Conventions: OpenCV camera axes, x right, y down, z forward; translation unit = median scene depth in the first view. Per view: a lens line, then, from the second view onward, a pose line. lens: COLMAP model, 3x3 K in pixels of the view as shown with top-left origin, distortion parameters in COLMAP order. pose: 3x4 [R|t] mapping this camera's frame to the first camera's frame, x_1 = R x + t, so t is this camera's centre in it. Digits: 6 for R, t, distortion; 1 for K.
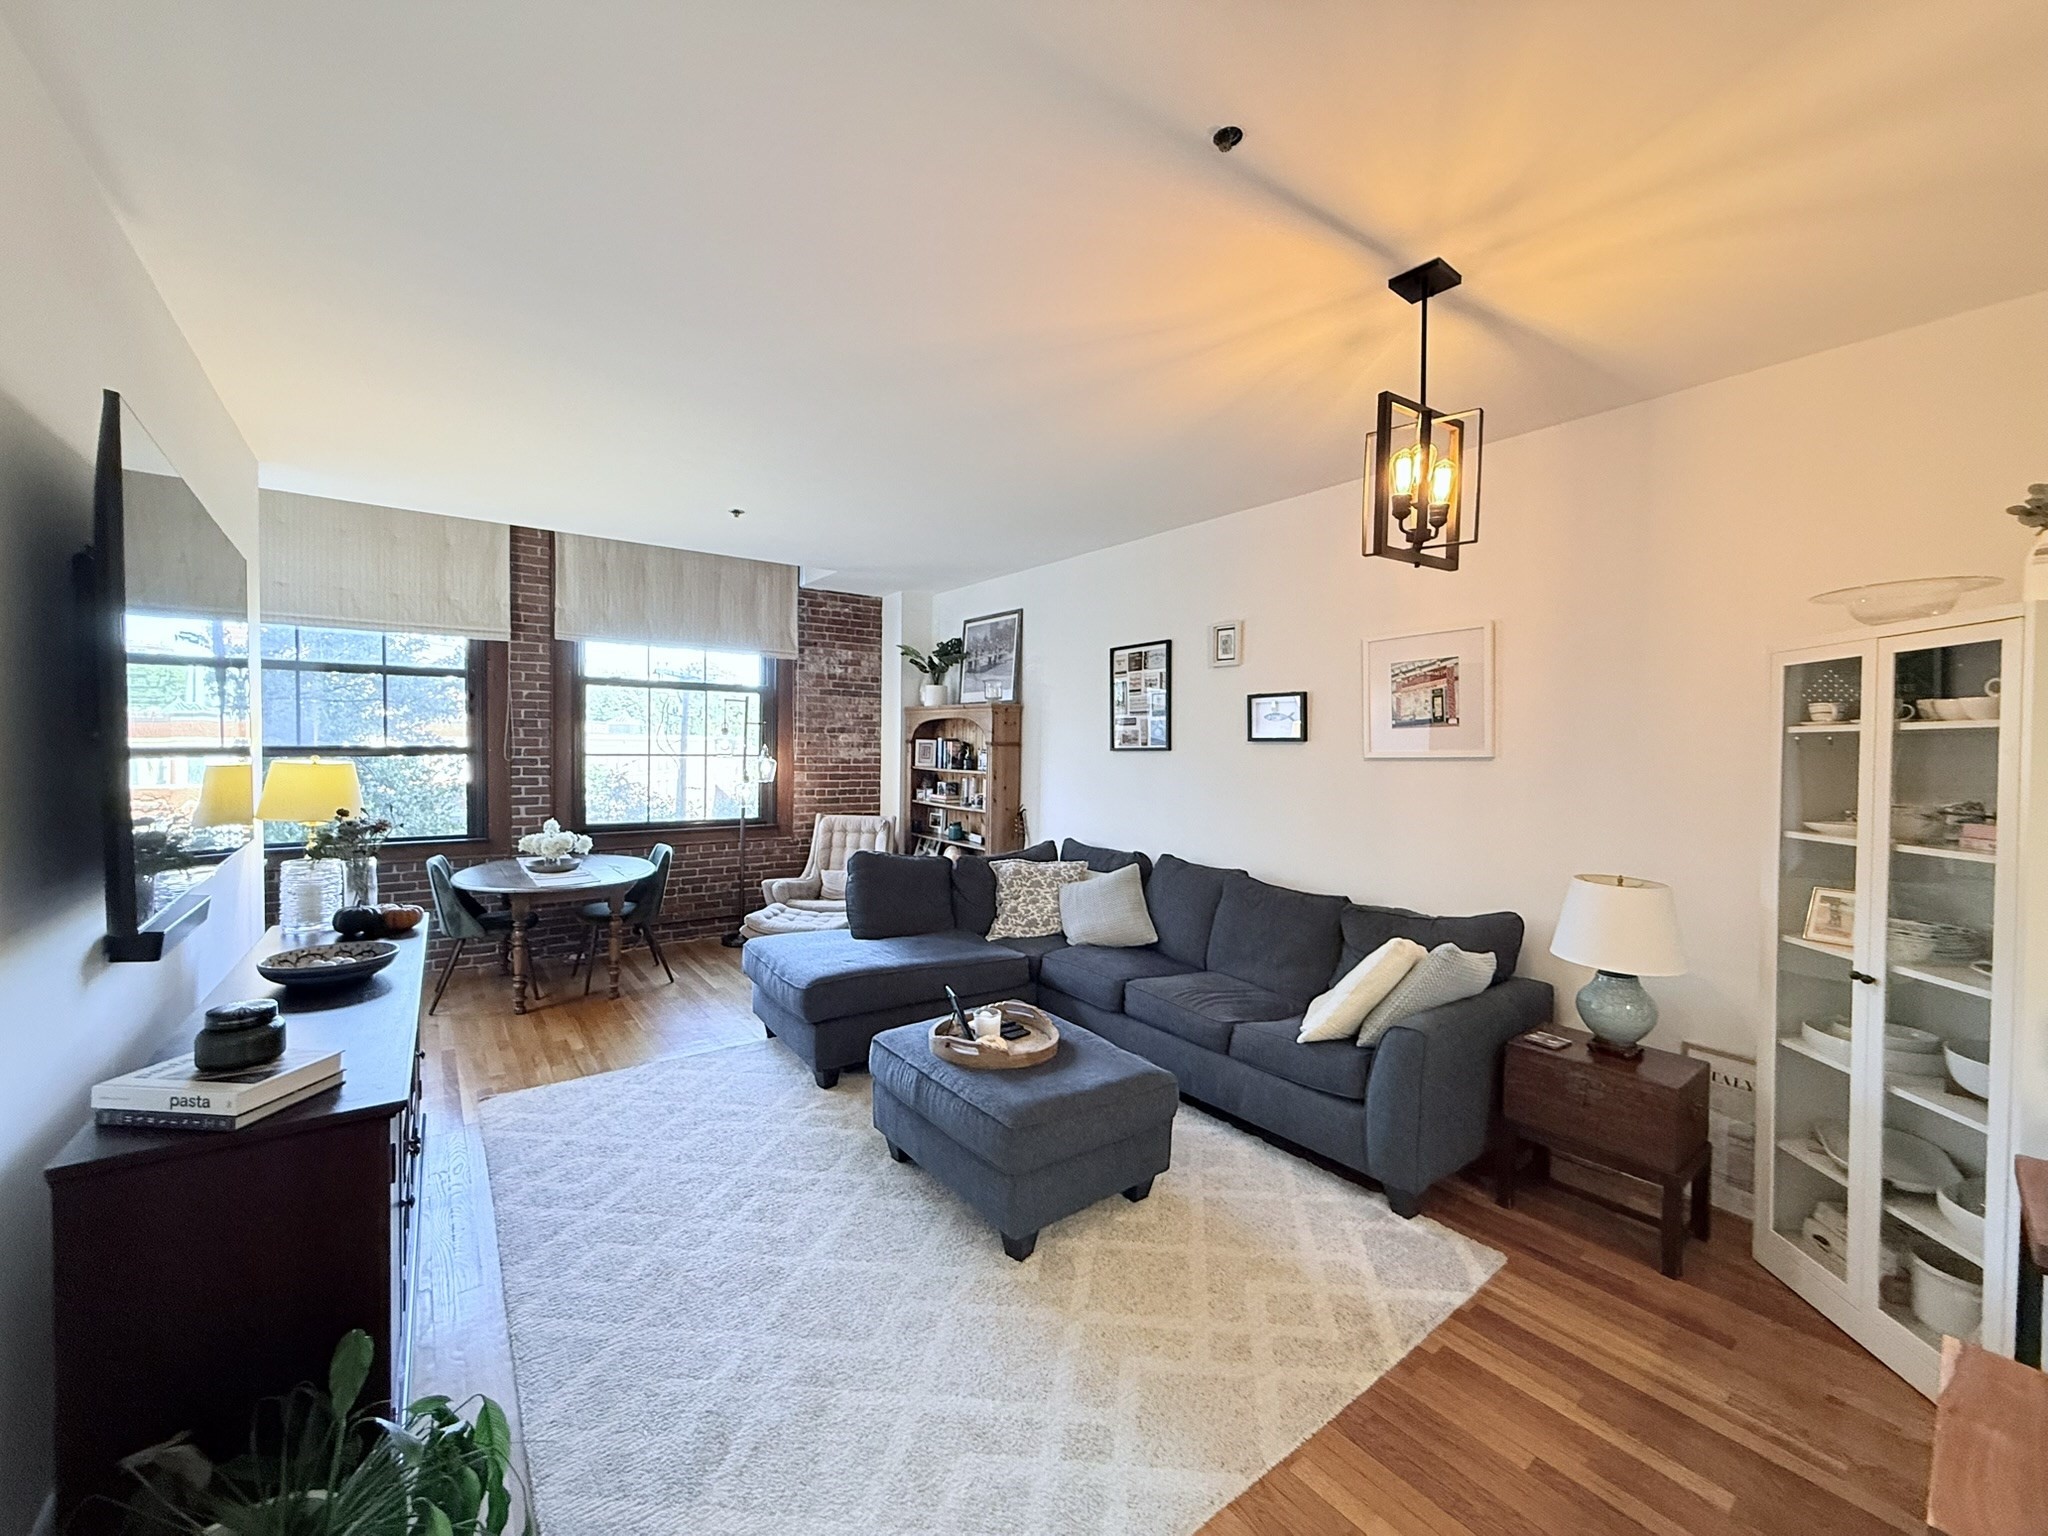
lens RADIAL K [[818.2, 0, 1022.5], [0, 818.2, 760.9], [0, 0, 1]] dist [-0.000833, 0.000272]
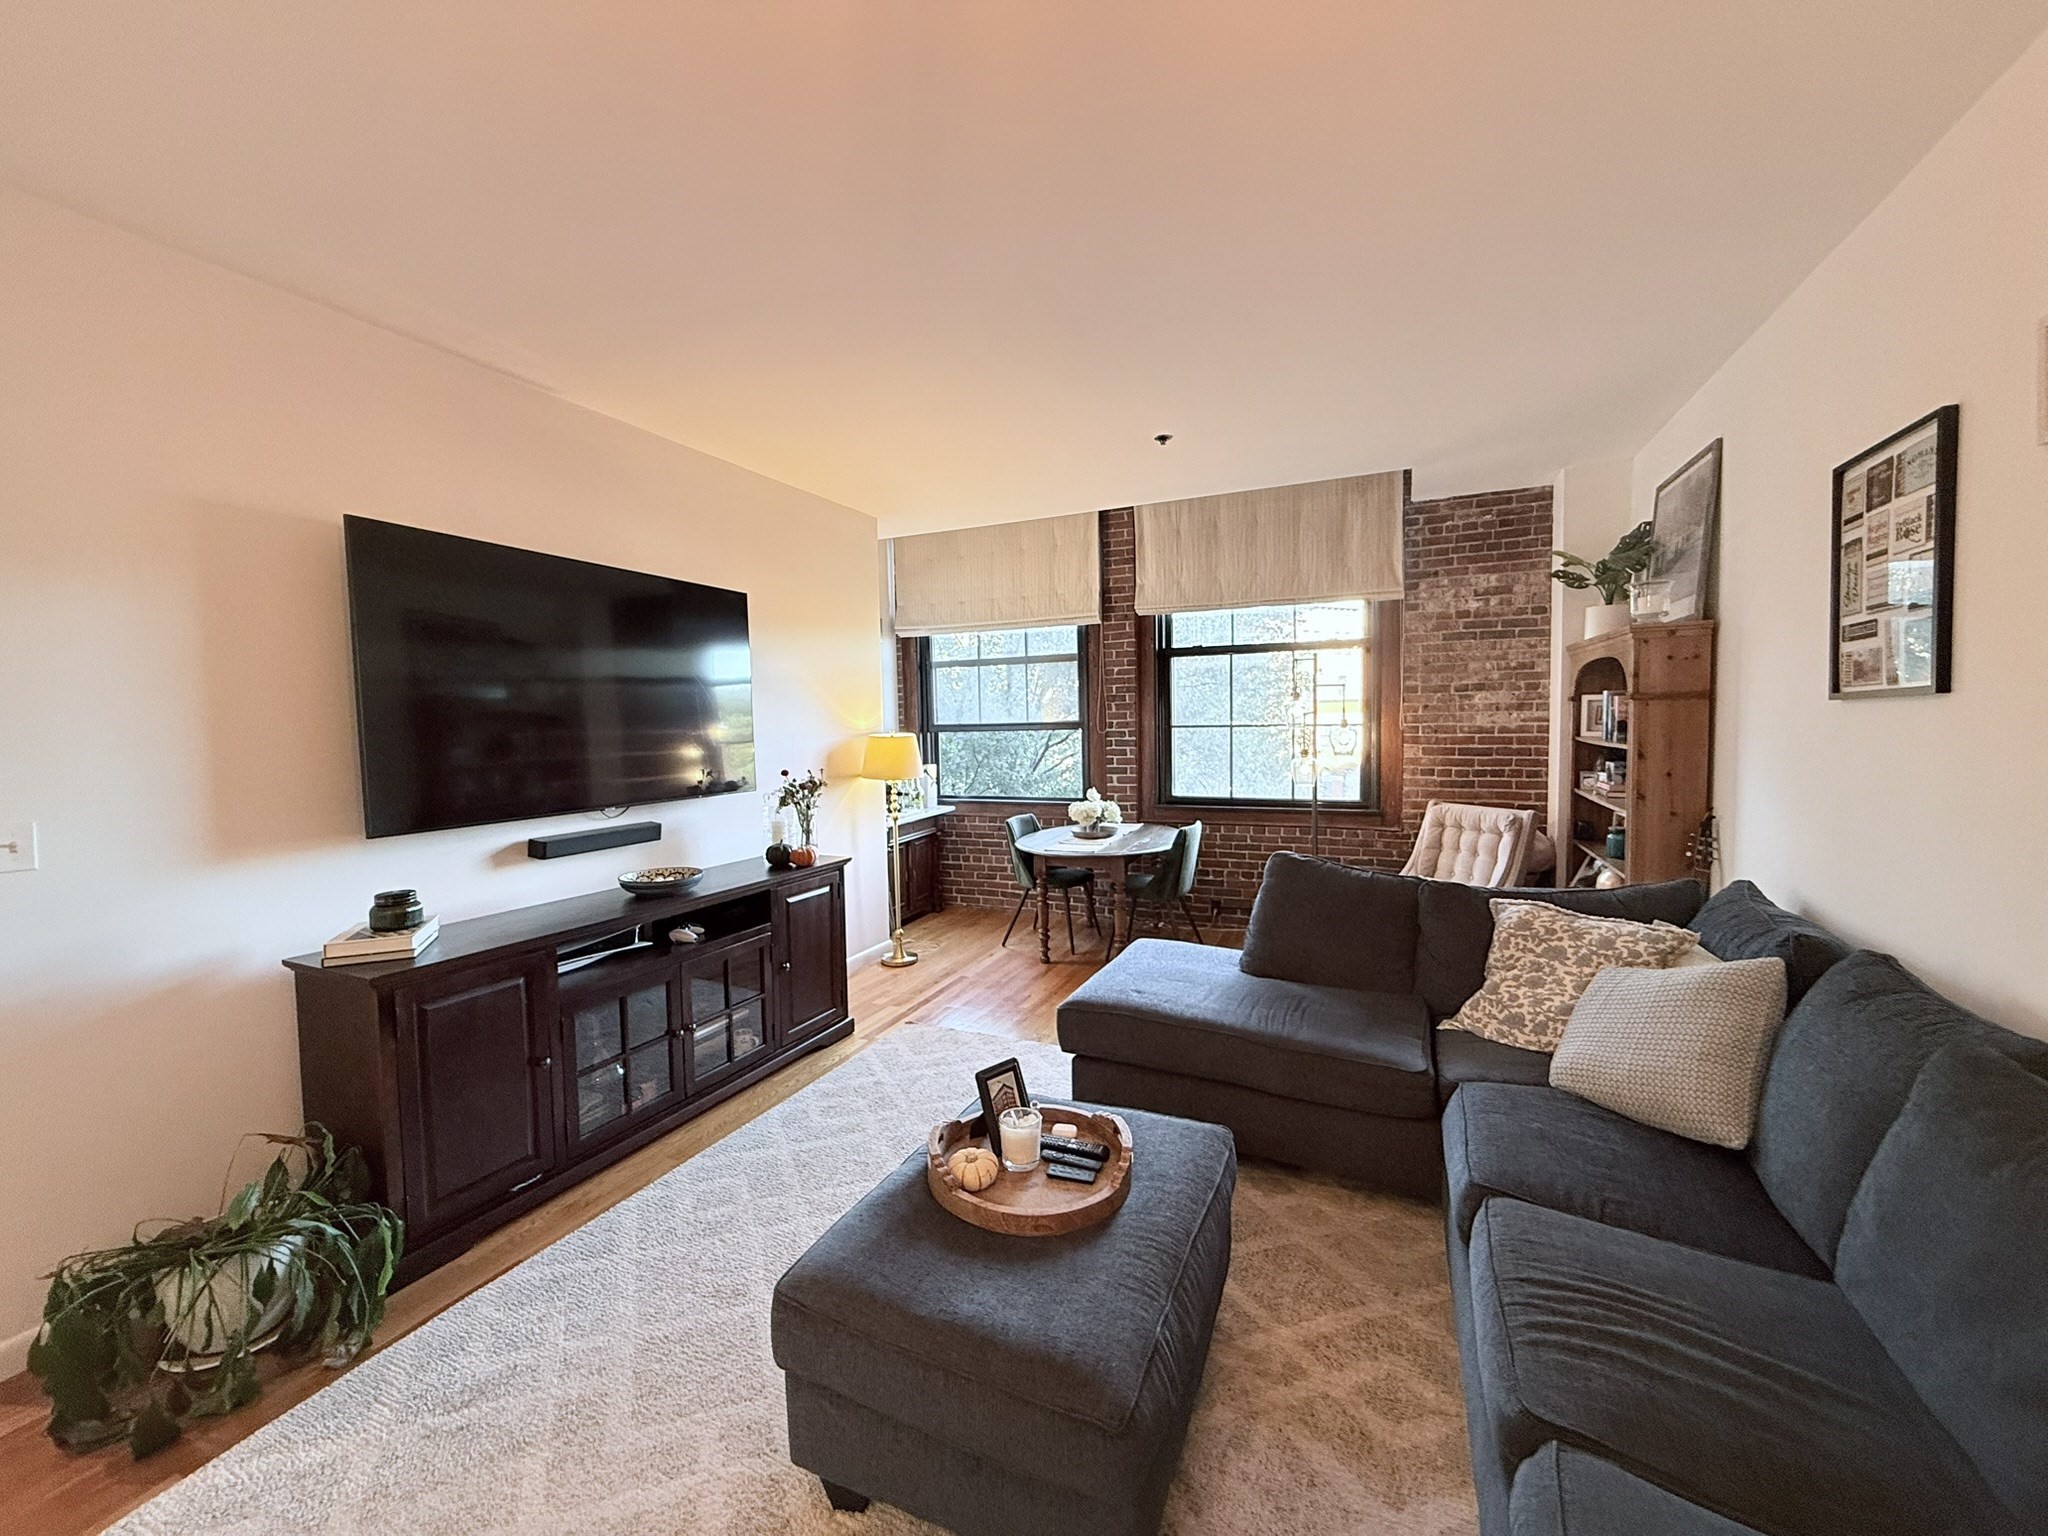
lens RADIAL K [[818.2, 0, 1012.6], [0, 818.2, 765.3], [0, 0, 1]] dist [-0.000833, 0.000272]
pose [[0.477770, 0.026333, -0.878090, 0.240931], [0.007568, 0.999390, 0.034088, 0.003935], [0.878452, -0.022932, 0.477279, 0.325842]]
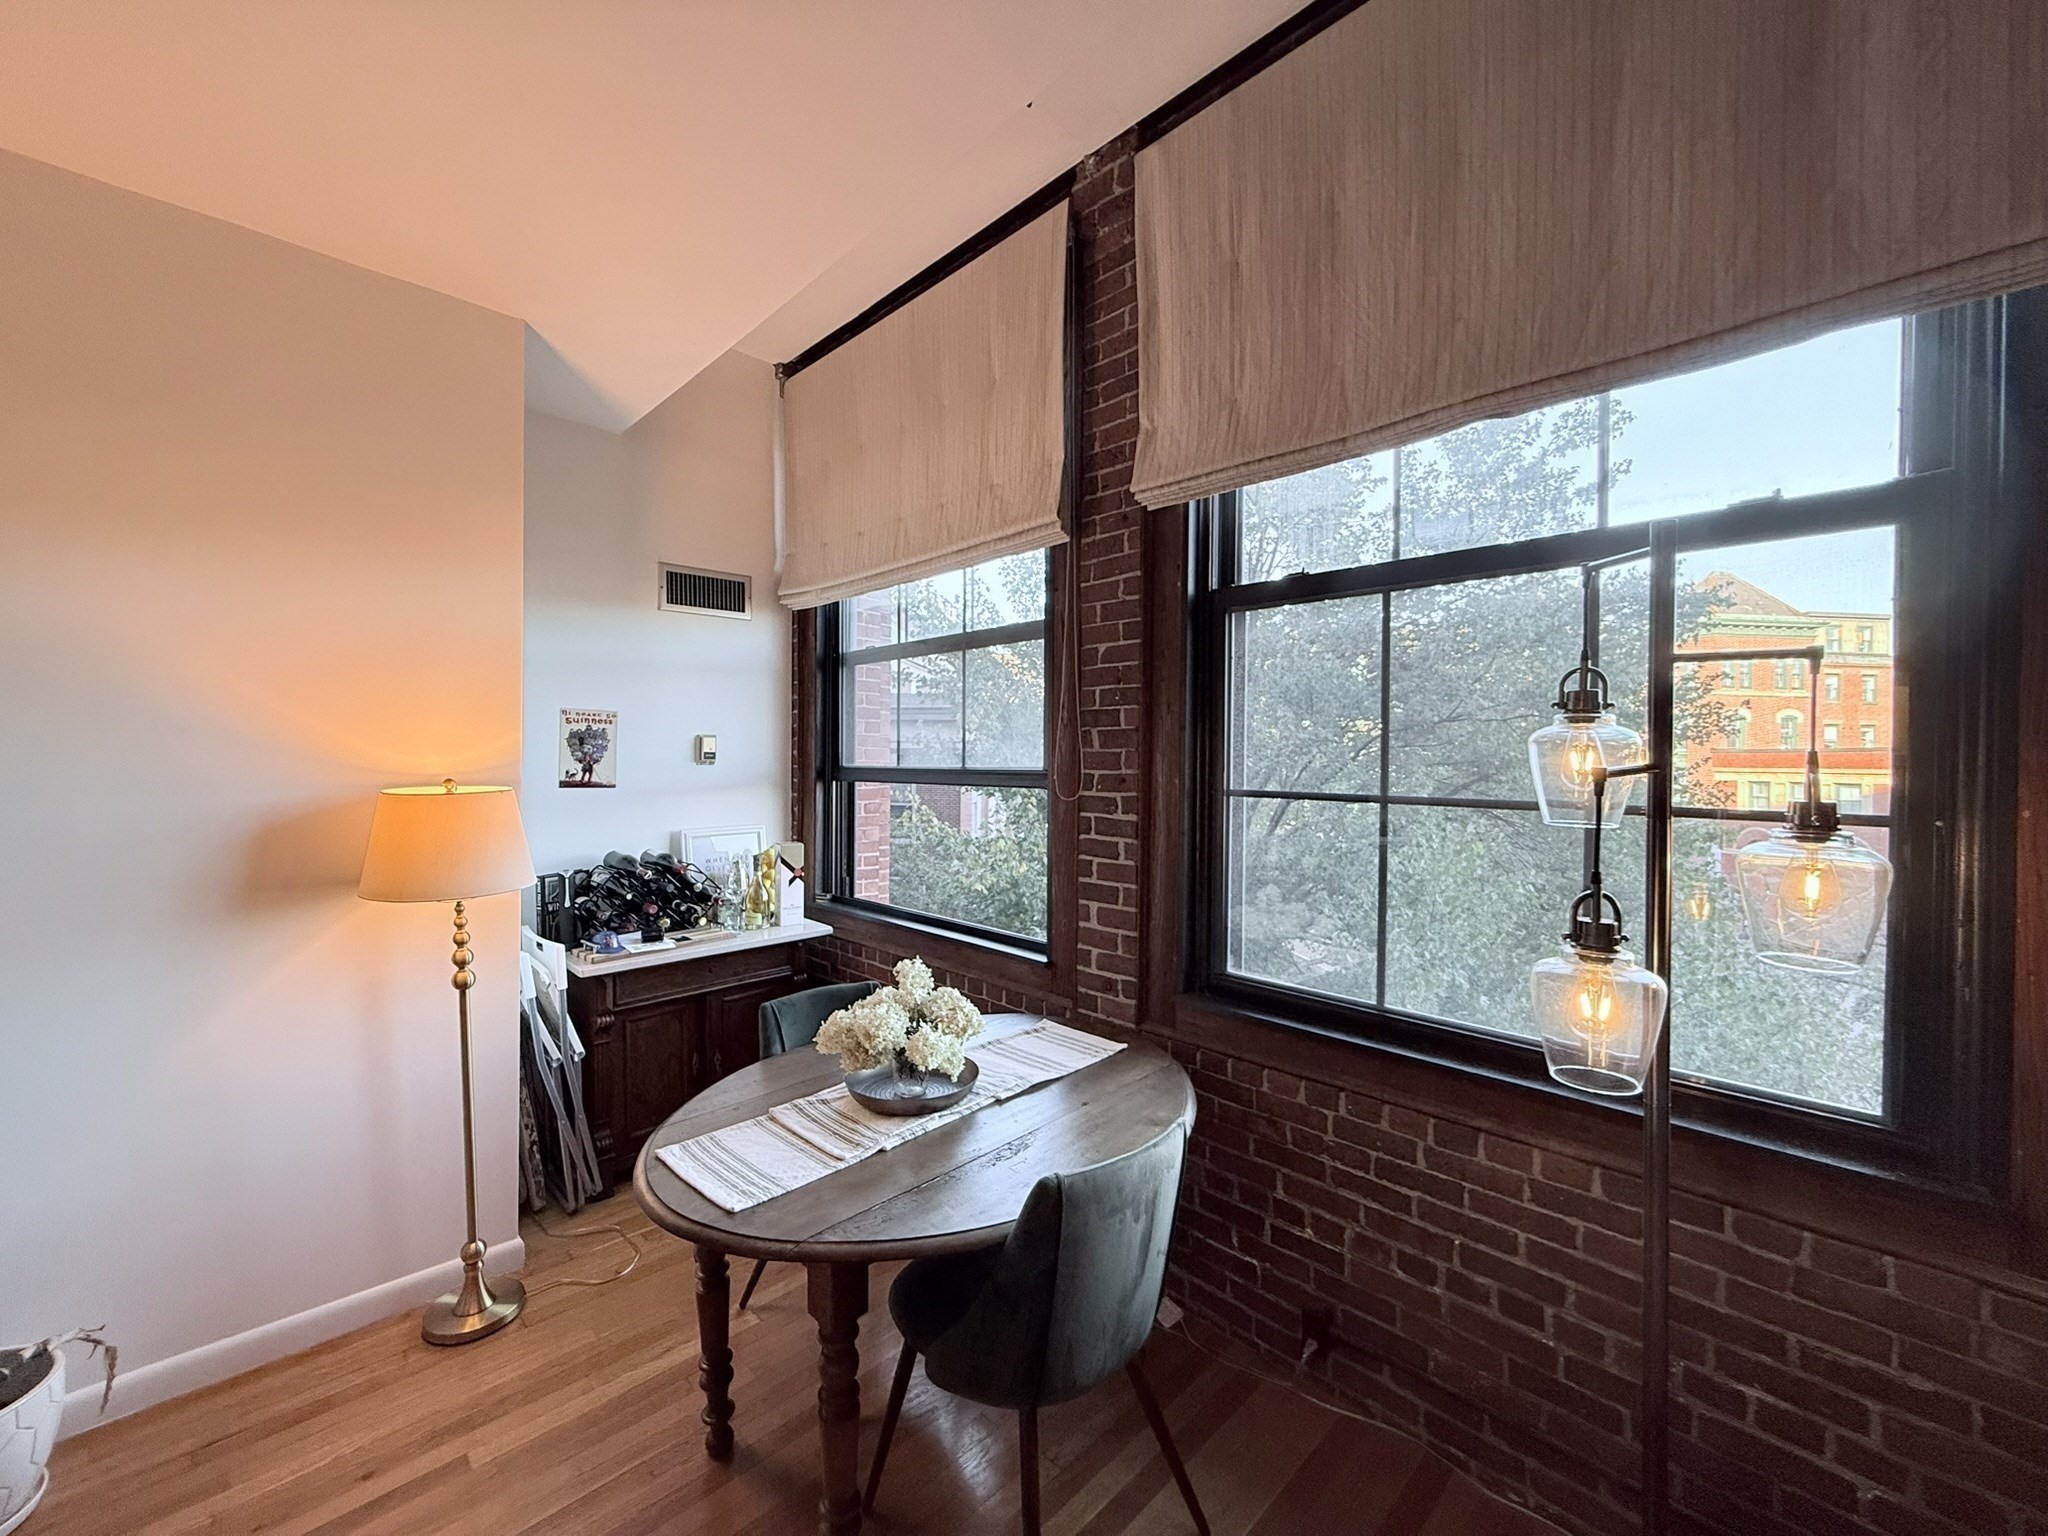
lens RADIAL K [[818.2, 0, 1016.4], [0, 818.2, 764.1], [0, 0, 1]] dist [-0.000833, 0.000272]
pose [[0.120903, -0.002202, -0.992662, -0.153286], [-0.024819, 0.999678, -0.005240, -0.015259], [0.992354, 0.025270, 0.120810, 0.800881]]
